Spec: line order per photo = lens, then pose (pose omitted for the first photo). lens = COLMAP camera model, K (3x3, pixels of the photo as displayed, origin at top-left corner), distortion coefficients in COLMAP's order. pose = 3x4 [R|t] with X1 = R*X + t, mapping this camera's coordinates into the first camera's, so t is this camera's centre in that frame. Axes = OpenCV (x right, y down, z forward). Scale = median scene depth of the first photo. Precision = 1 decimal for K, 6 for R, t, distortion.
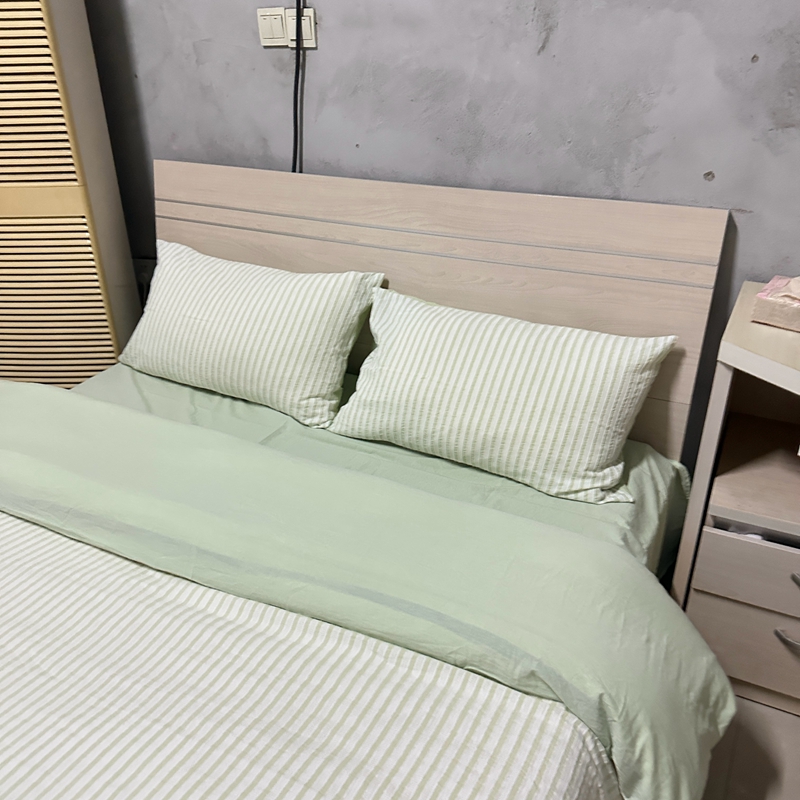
lens RADIAL K [[736.6, 0, 399.7], [0, 736.6, 401.1], [0, 0, 1]] dist [0.134311, -0.246853]
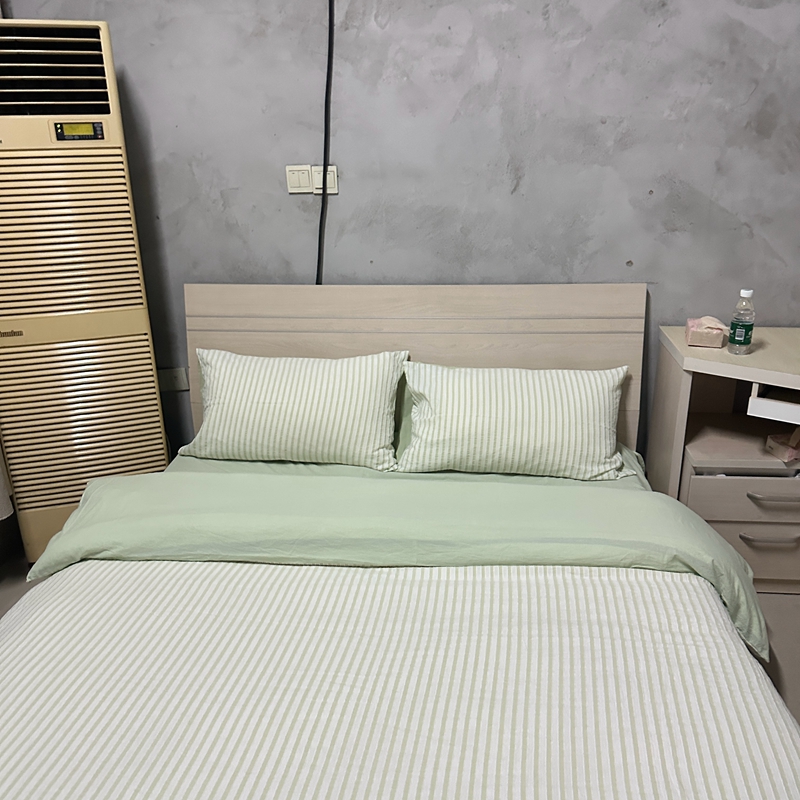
lens RADIAL K [[729.9, 0, 395.7], [0, 729.9, 405.9], [0, 0, 1]] dist [0.183111, -0.365267]
pose [[0.932470, -0.128334, 0.337682, -0.549028], [0.172836, 0.979329, -0.105079, 0.064650], [-0.317217, 0.156347, 0.935376, -0.233055]]
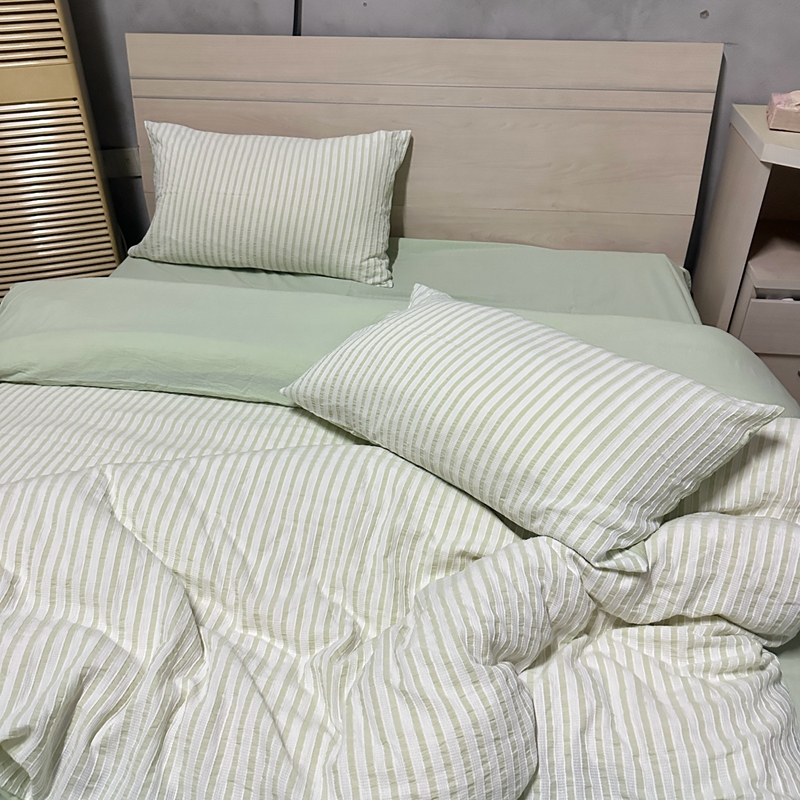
lens RADIAL K [[746.1, 0, 404.3], [0, 746.1, 402.3], [0, 0, 1]] dist [0.130388, -0.223369]
pose [[0.942413, -0.178808, 0.282639, -0.438390], [0.145543, 0.980129, 0.134778, 0.063952], [-0.301122, -0.085880, 0.949711, -0.050851]]
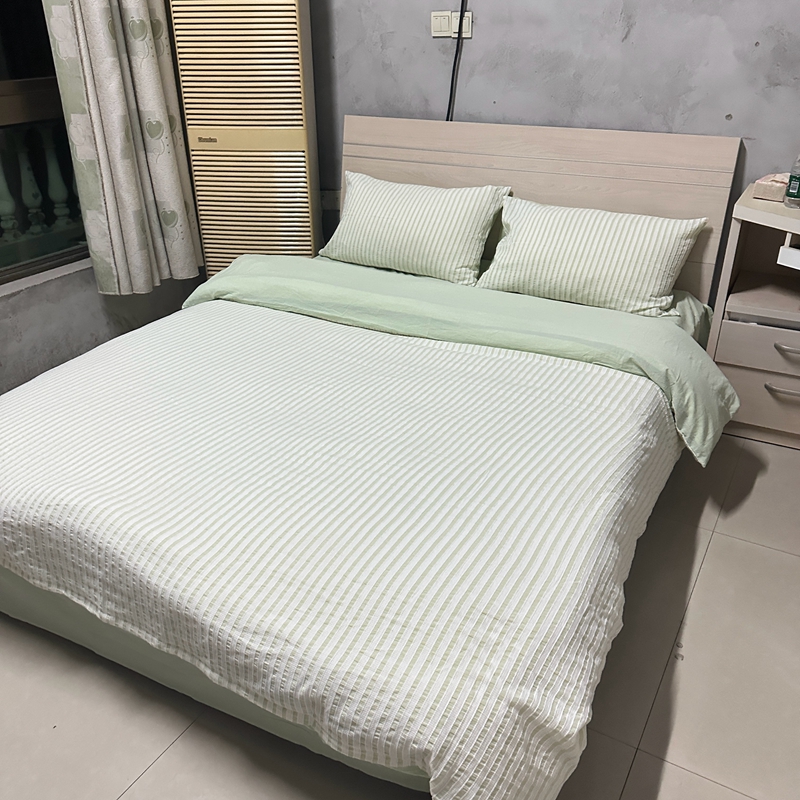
lens RADIAL K [[735.9, 0, 400.3], [0, 735.9, 399.5], [0, 0, 1]] dist [0.157980, -0.329375]
pose [[0.999639, 0.018489, -0.019497, -0.227532], [-0.018649, 0.999794, -0.008036, 0.300500], [0.019344, 0.008396, 0.999778, -0.560377]]
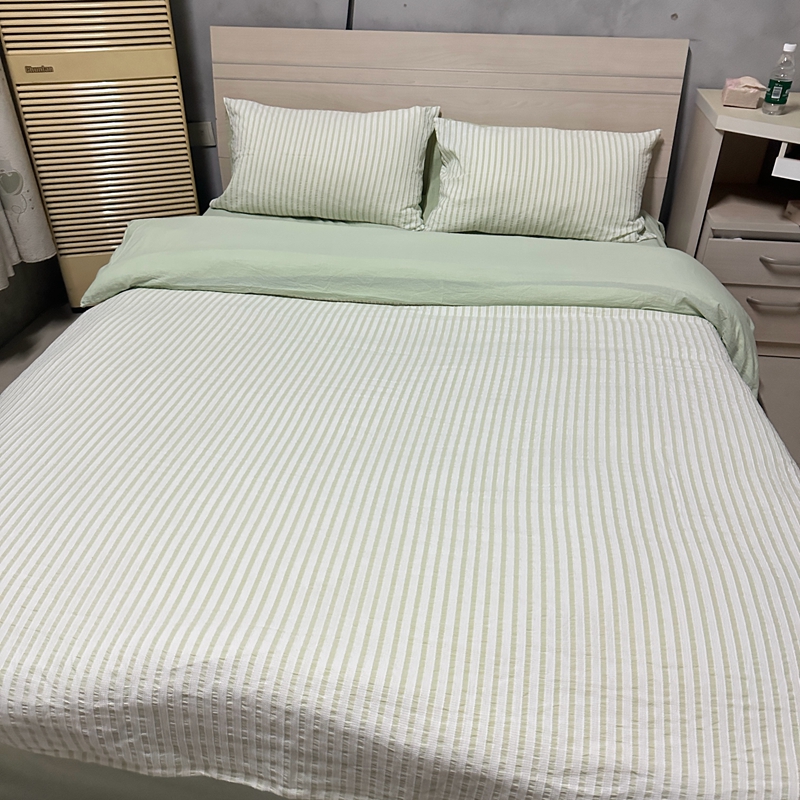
lens RADIAL K [[736.6, 0, 399.7], [0, 736.6, 401.1], [0, 0, 1]] dist [0.134311, -0.246853]
pose [[0.940885, -0.170374, 0.292760, -0.614110], [0.137253, 0.981924, 0.130330, 0.168845], [-0.309673, -0.082443, 0.947262, -0.292255]]
